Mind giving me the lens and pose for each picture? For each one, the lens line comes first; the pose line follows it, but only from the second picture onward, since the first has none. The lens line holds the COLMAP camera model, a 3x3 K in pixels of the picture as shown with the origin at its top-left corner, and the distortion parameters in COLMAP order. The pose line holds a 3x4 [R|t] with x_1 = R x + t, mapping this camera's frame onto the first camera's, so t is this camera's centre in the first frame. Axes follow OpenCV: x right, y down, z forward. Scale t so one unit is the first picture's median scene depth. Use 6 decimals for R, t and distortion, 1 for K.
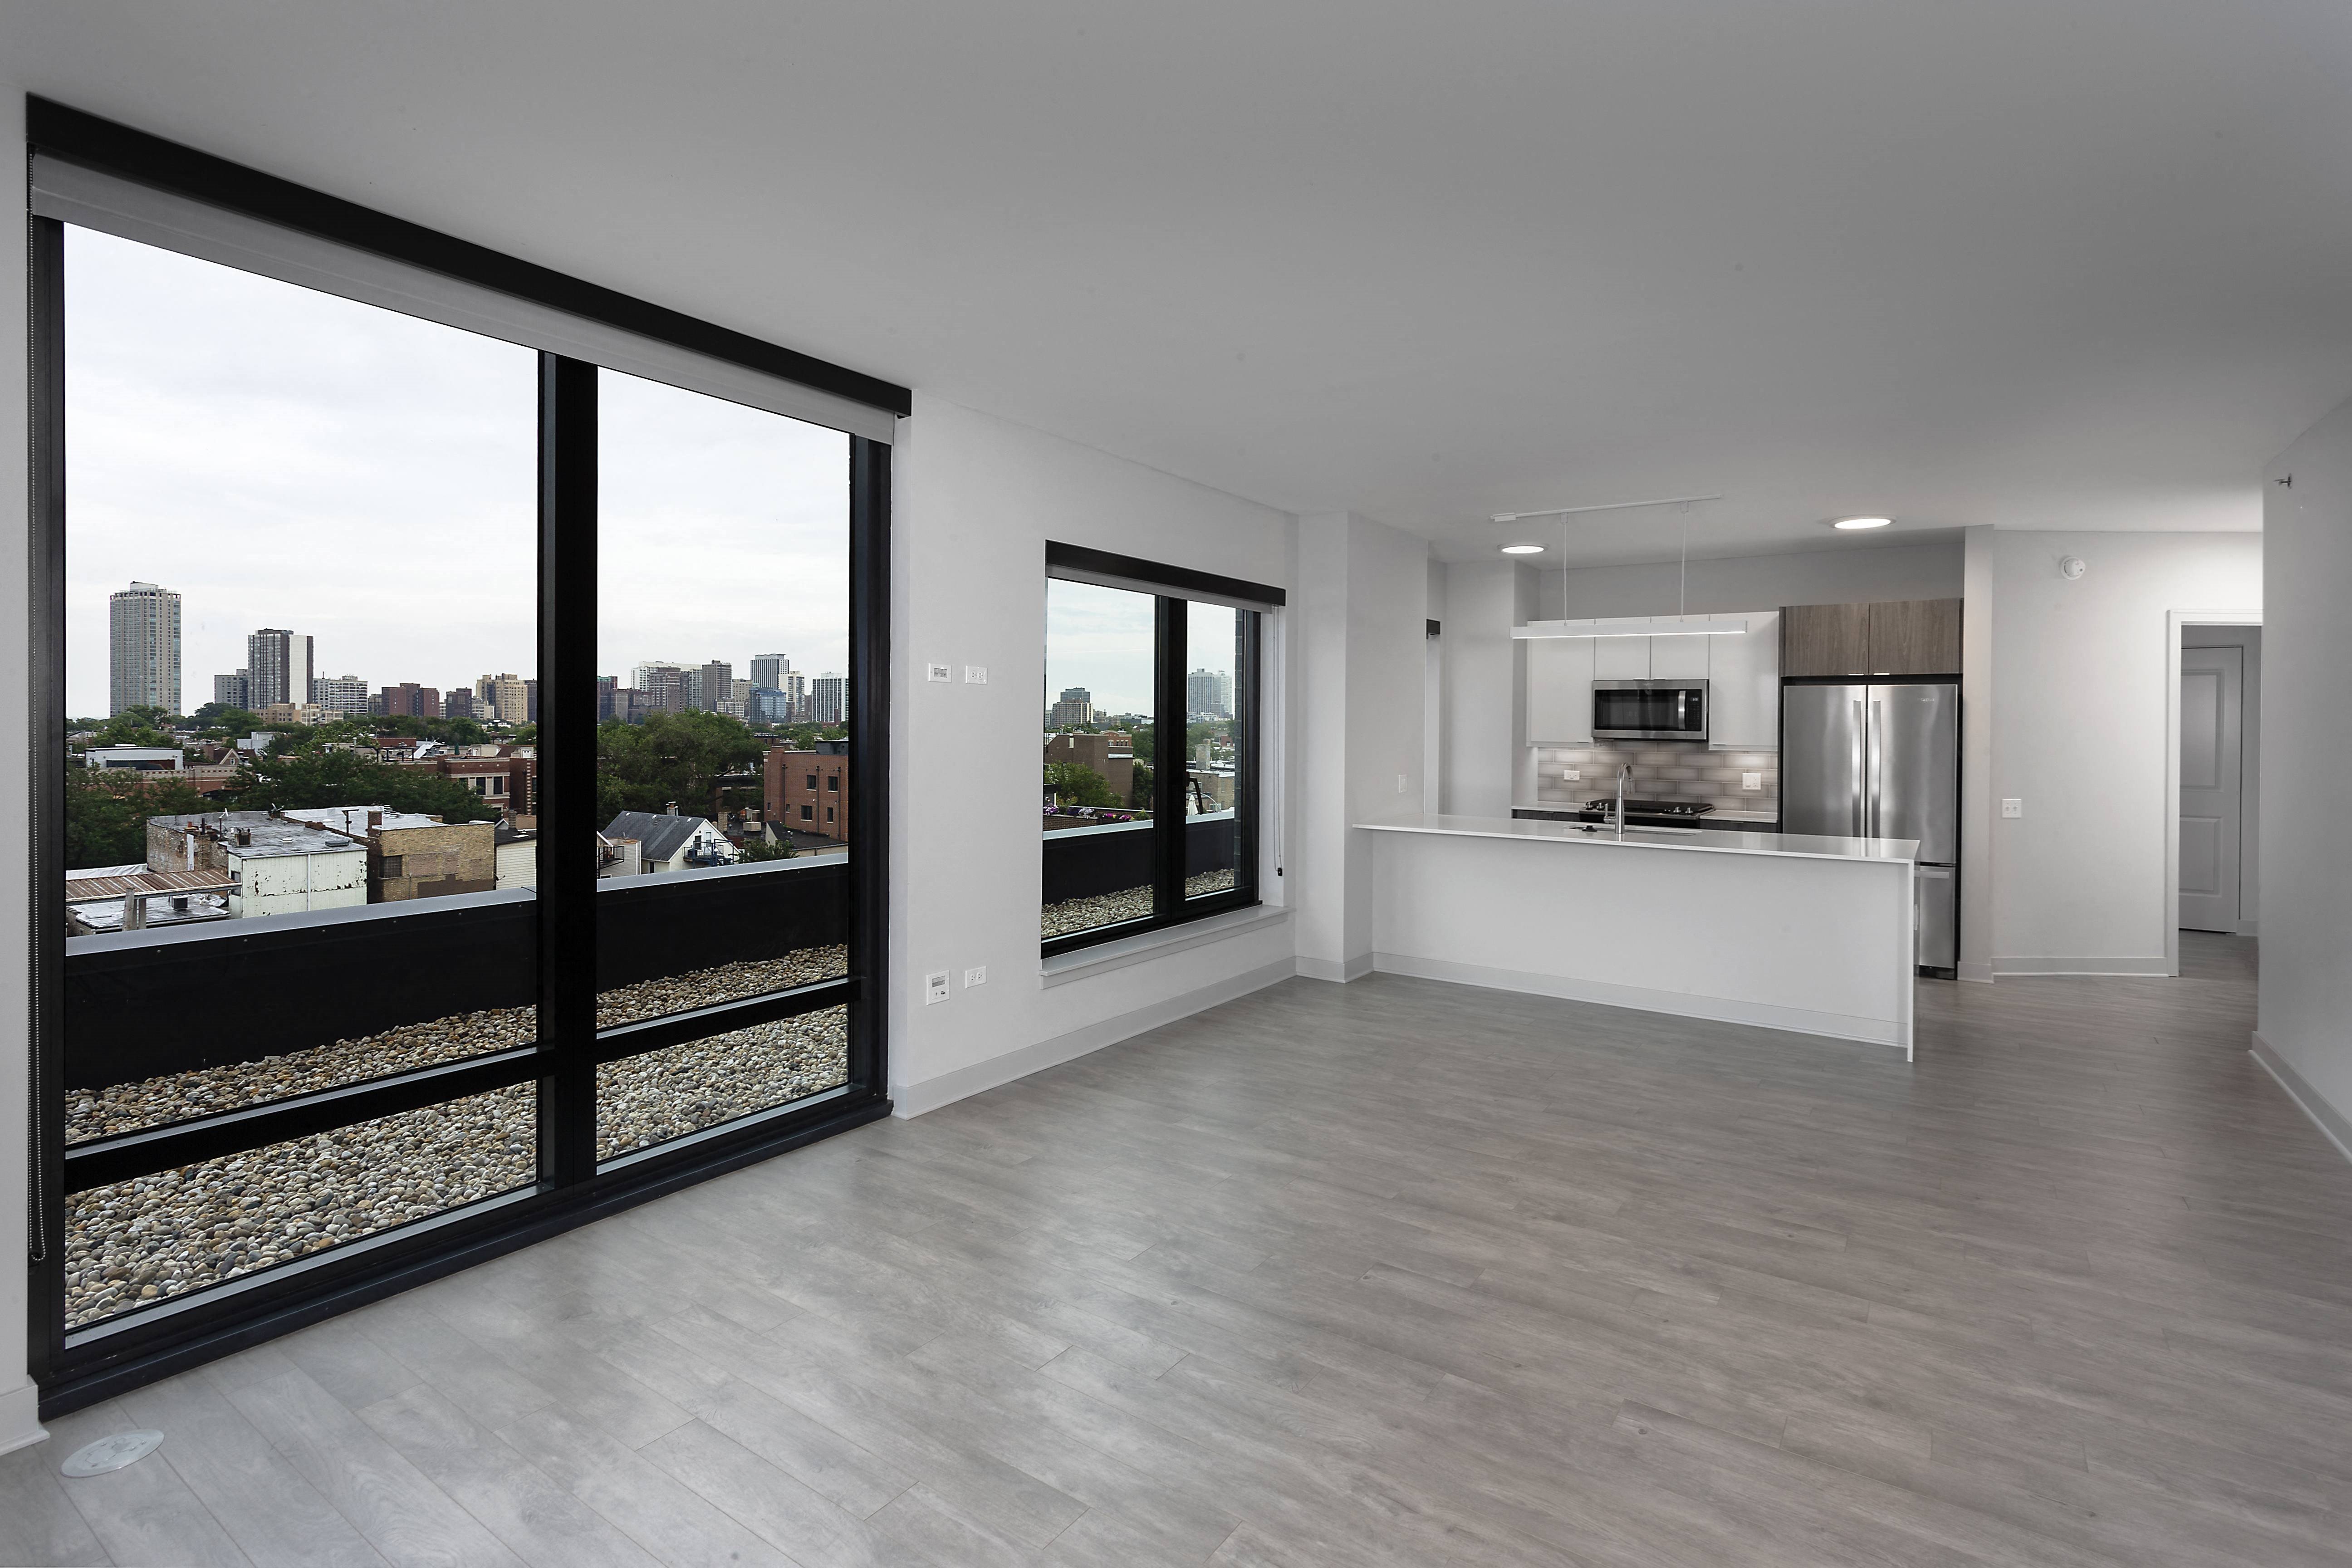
lens RADIAL K [[1155.9, 0, 1194.4], [0, 1155.9, 741.1], [0, 0, 1]] dist [-0.015220, 0.000327]
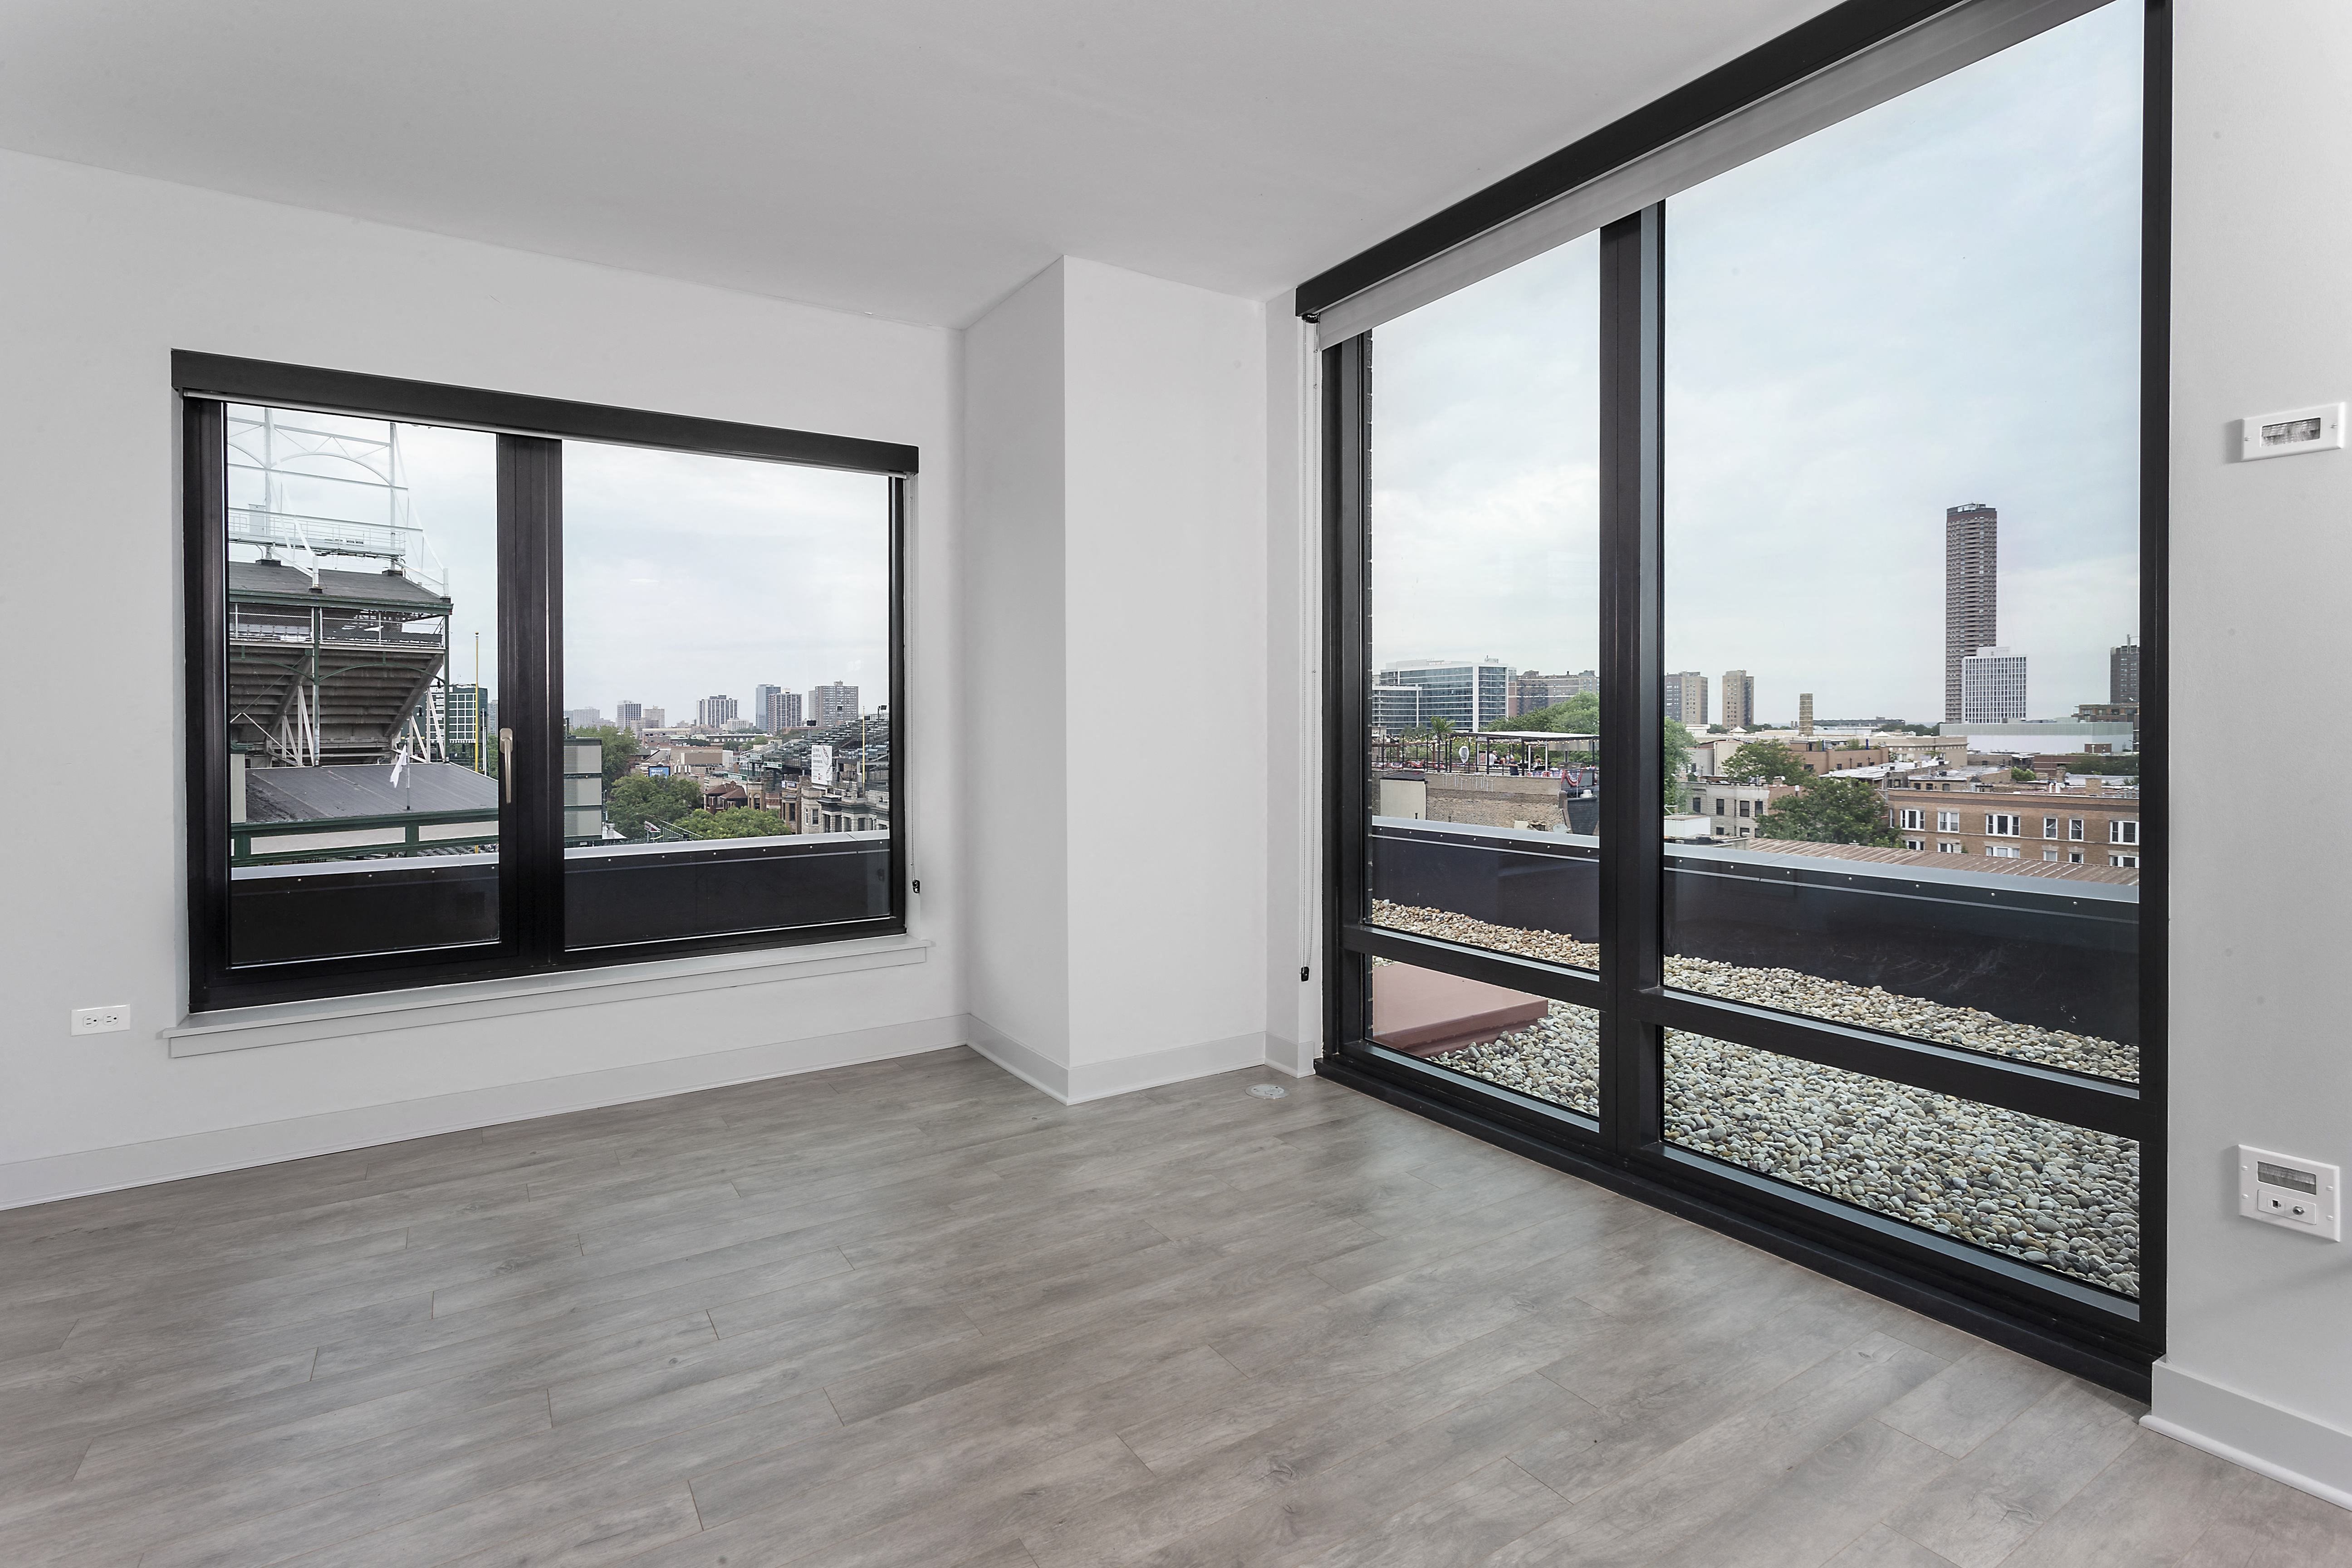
lens RADIAL K [[1118.3, 0, 1151.7], [0, 1118.3, 746.9], [0, 0, 1]] dist [0.002108, 0.001027]
pose [[-0.424433, 0.009402, -0.905410, 0.310471], [-0.008589, 0.999859, 0.014409, 0.054077], [0.905418, 0.013892, -0.424293, 0.807929]]
